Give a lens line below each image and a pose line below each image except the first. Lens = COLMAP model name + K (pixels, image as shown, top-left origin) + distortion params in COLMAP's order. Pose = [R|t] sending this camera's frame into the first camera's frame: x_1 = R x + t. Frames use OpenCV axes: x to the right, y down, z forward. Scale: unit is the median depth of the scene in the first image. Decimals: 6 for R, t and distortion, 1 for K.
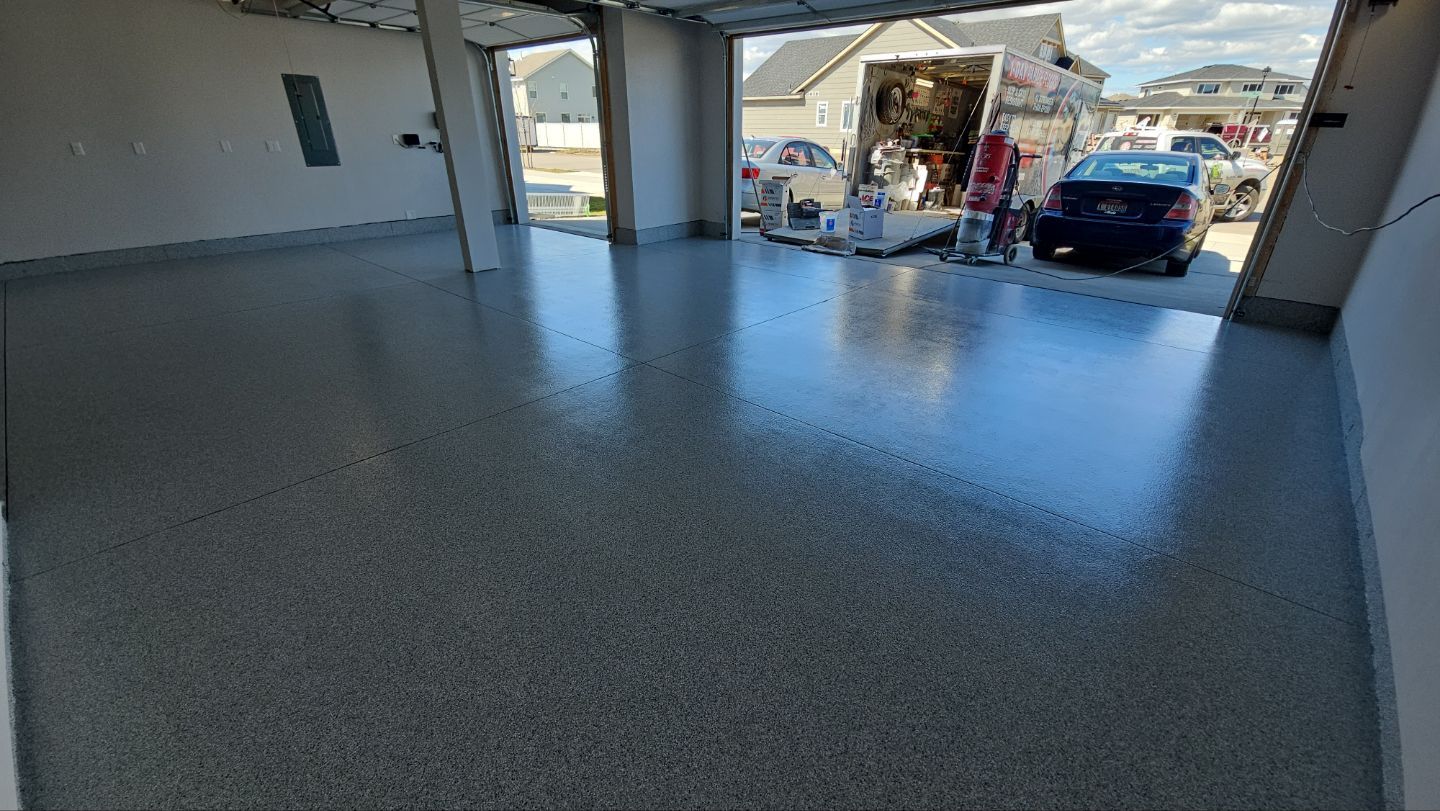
lens RADIAL K [[583.7, 0, 719.6], [0, 583.7, 409.1], [0, 0, 1]] dist [0.000164, -0.000432]
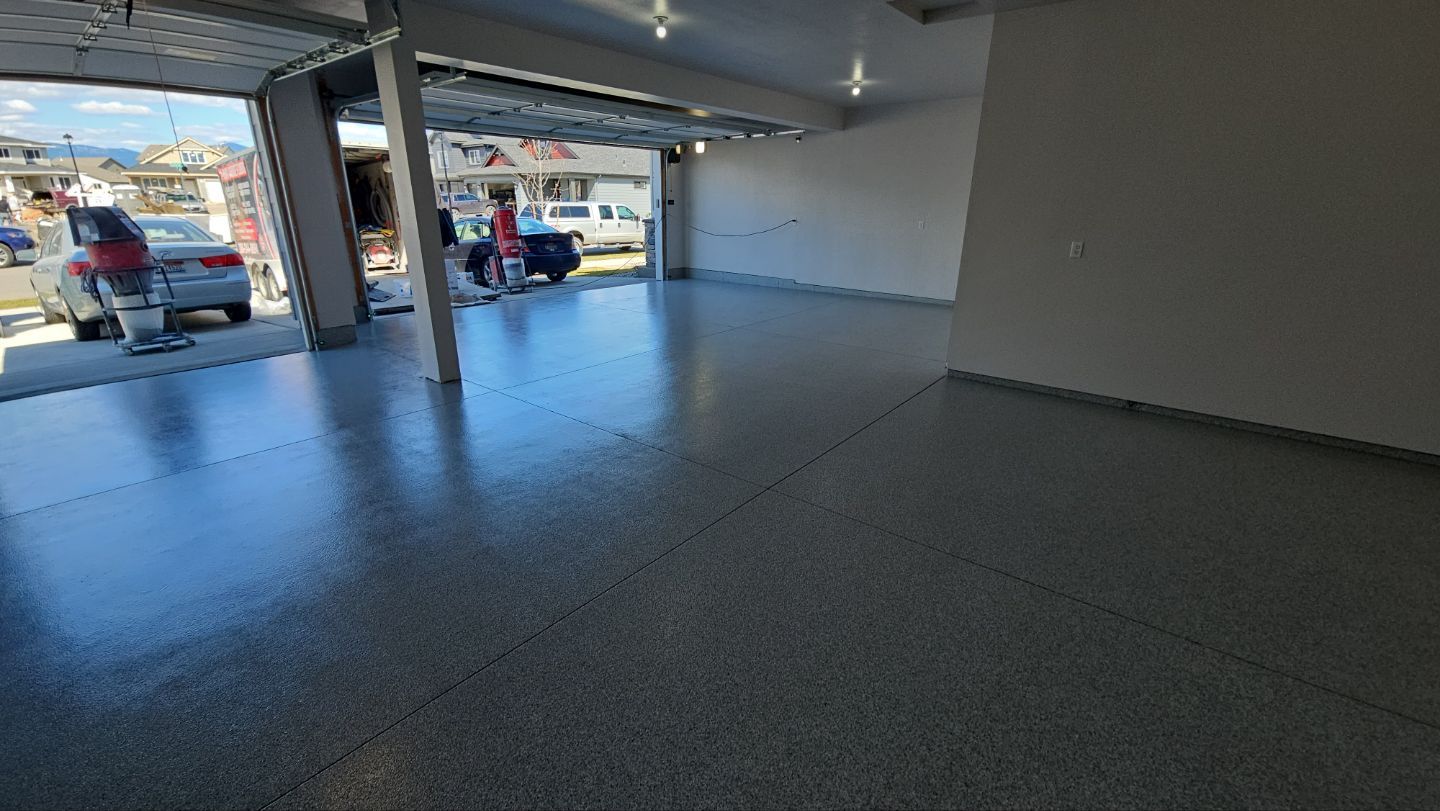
lens RADIAL K [[593.1, 0, 722.0], [0, 593.1, 402.4], [0, 0, 1]] dist [0.000477, -0.001149]
pose [[-0.048836, -0.327683, 0.943525, -0.833601], [0.425462, 0.847837, 0.316472, -0.209963], [-0.903658, 0.416889, 0.098012, 0.396423]]
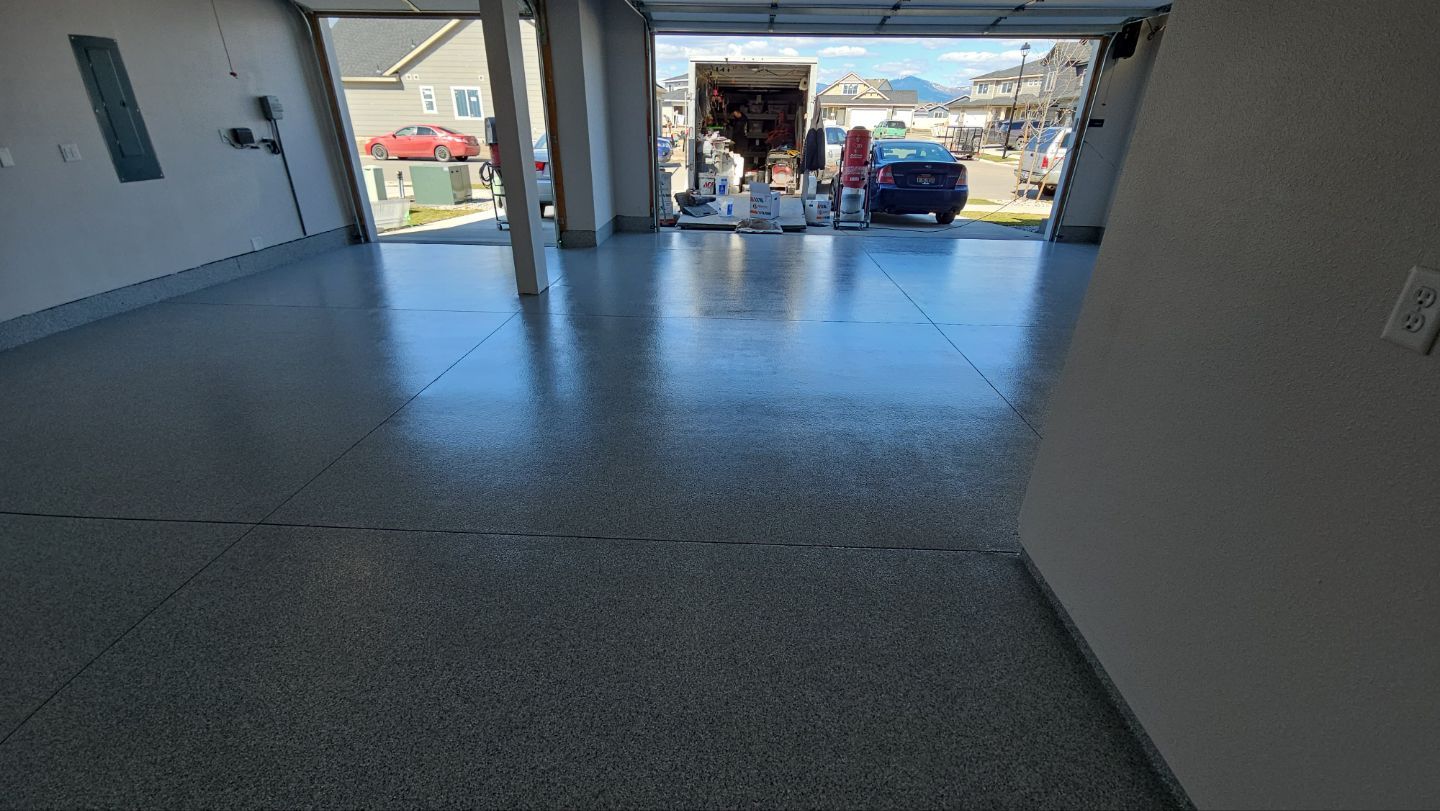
lens RADIAL K [[572.5, 0, 720.0], [0, 572.5, 405.5], [0, 0, 1]] dist [0.007691, -0.007558]
pose [[0.778914, -0.273807, 0.564201, -0.478389], [0.262233, 0.959429, 0.103583, -0.064473], [-0.569673, 0.067270, 0.819114, 0.118747]]
